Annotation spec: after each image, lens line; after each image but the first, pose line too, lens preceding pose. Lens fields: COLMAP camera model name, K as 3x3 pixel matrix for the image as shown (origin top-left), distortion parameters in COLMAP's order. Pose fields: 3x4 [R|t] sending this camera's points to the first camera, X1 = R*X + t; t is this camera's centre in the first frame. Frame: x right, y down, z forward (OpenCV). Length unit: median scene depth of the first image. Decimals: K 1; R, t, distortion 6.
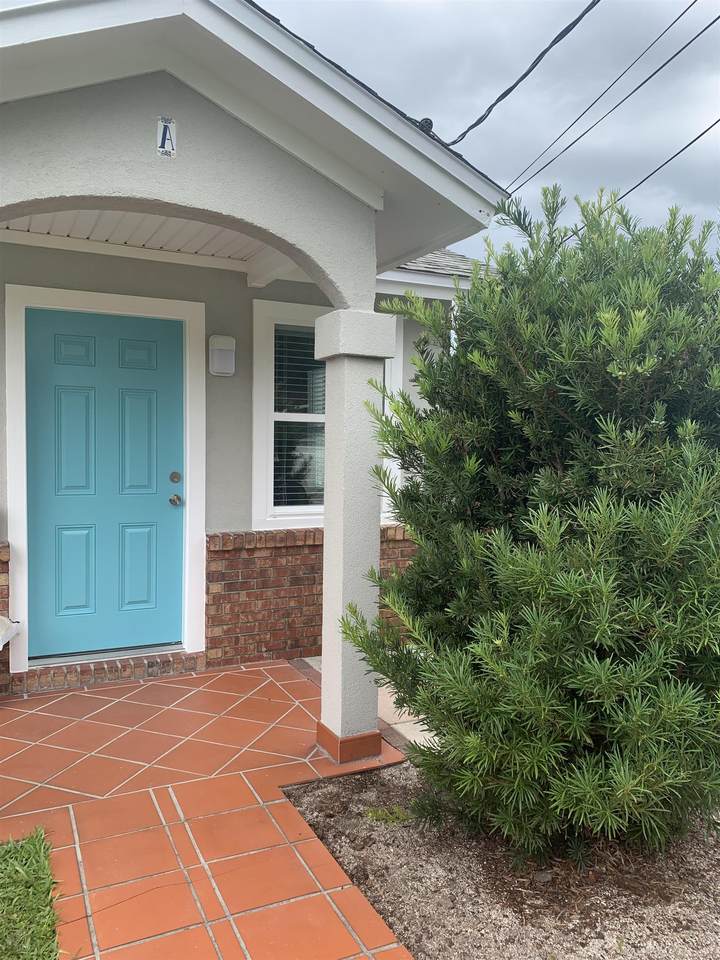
lens RADIAL K [[744.5, 0, 361.4], [0, 744.5, 478.7], [0, 0, 1]] dist [0.014207, 0.001233]
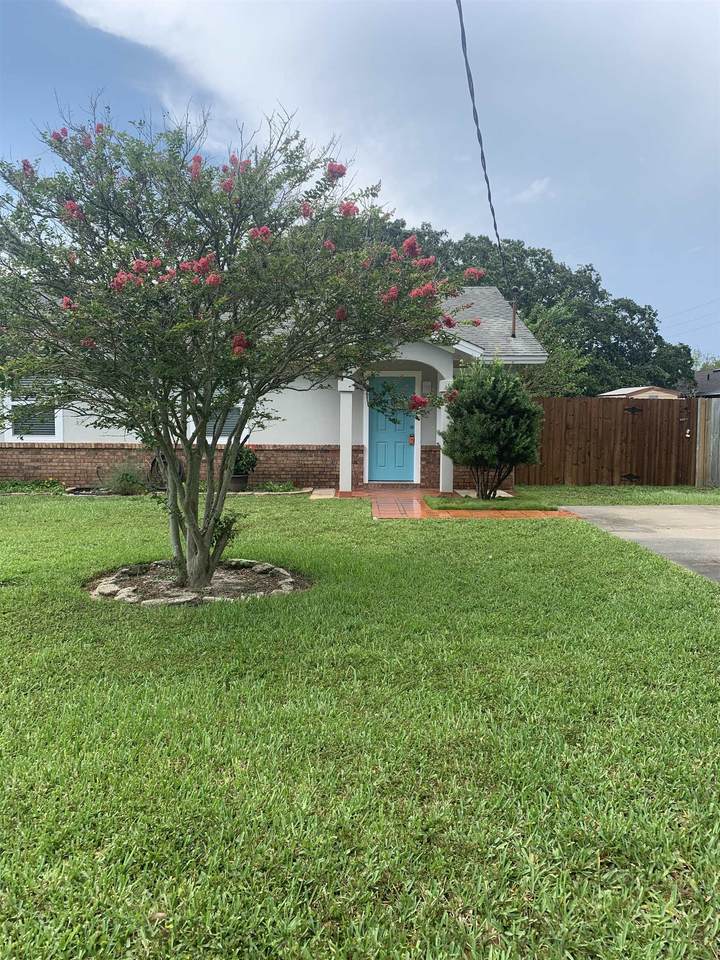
lens RADIAL K [[744.5, 0, 360.0], [0, 744.5, 480.7], [0, 0, 1]] dist [0.014207, 0.001233]
pose [[0.909540, 0.020682, -0.415101, 0.857488], [-0.018610, 0.999786, 0.009038, 0.198573], [0.415199, -0.000495, 0.909730, -1.942567]]
